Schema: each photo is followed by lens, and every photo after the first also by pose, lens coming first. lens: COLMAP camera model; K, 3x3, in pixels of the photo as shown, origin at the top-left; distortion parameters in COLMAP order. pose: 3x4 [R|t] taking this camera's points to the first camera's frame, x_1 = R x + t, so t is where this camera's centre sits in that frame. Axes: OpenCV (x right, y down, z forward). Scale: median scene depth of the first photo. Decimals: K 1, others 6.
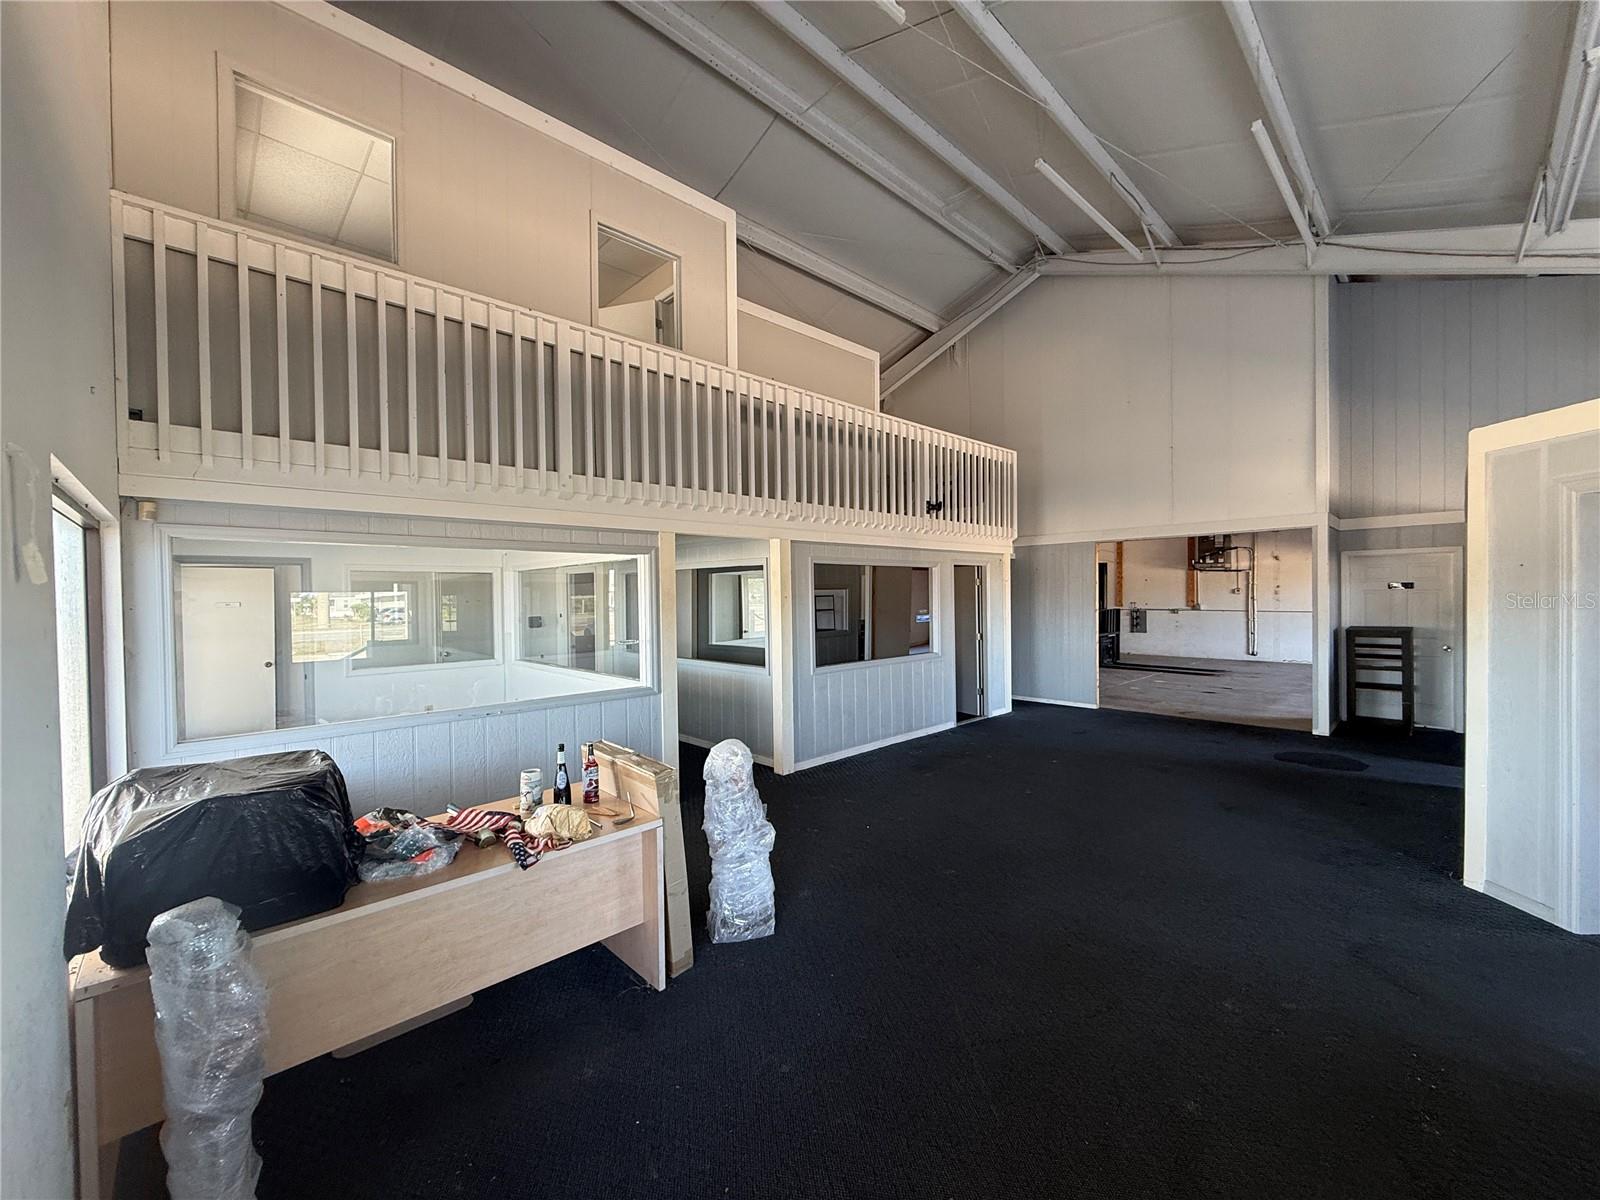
lens RADIAL K [[635.0, 0, 795.2], [0, 635.0, 602.3], [0, 0, 1]] dist [0.001577, -0.000608]
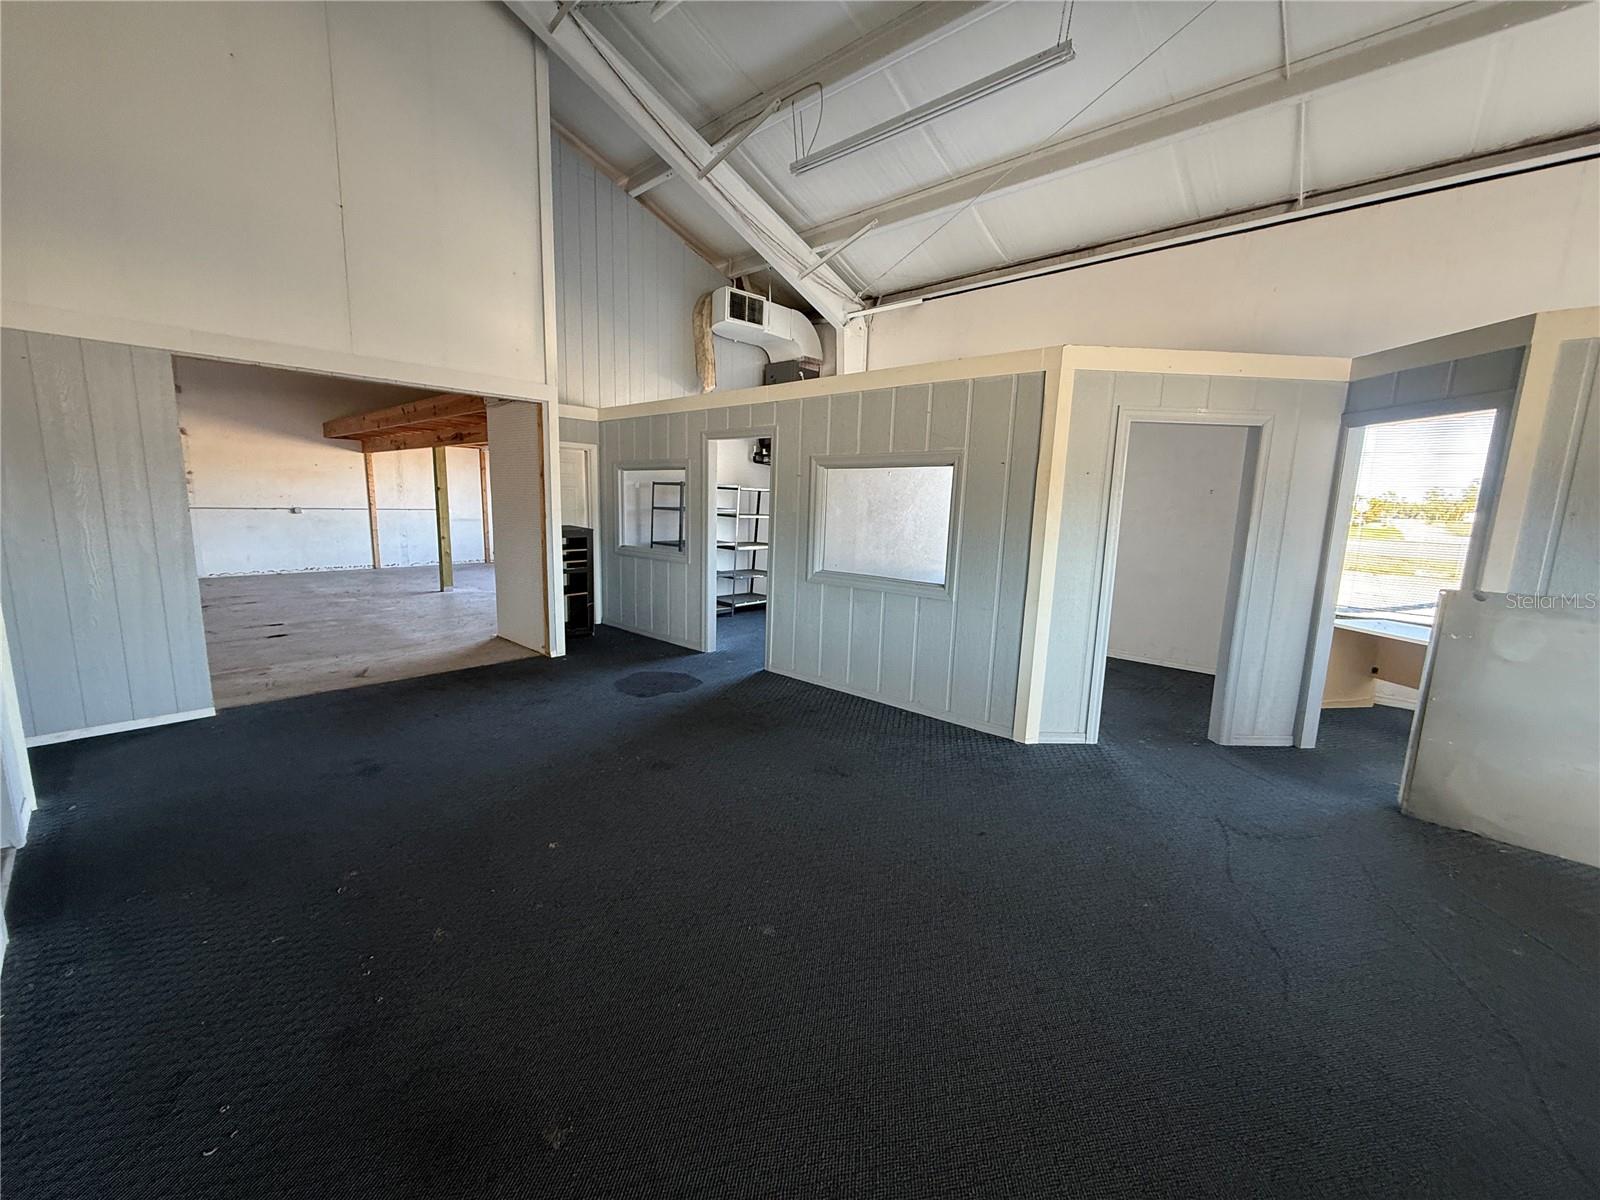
lens RADIAL K [[635.0, 0, 795.2], [0, 635.0, 602.3], [0, 0, 1]] dist [0.001577, -0.000608]
pose [[-0.067714, -0.149205, 0.986485, -0.041774], [-0.015141, 0.988794, 0.148515, 0.005930], [-0.997590, -0.004880, -0.069215, 1.023031]]
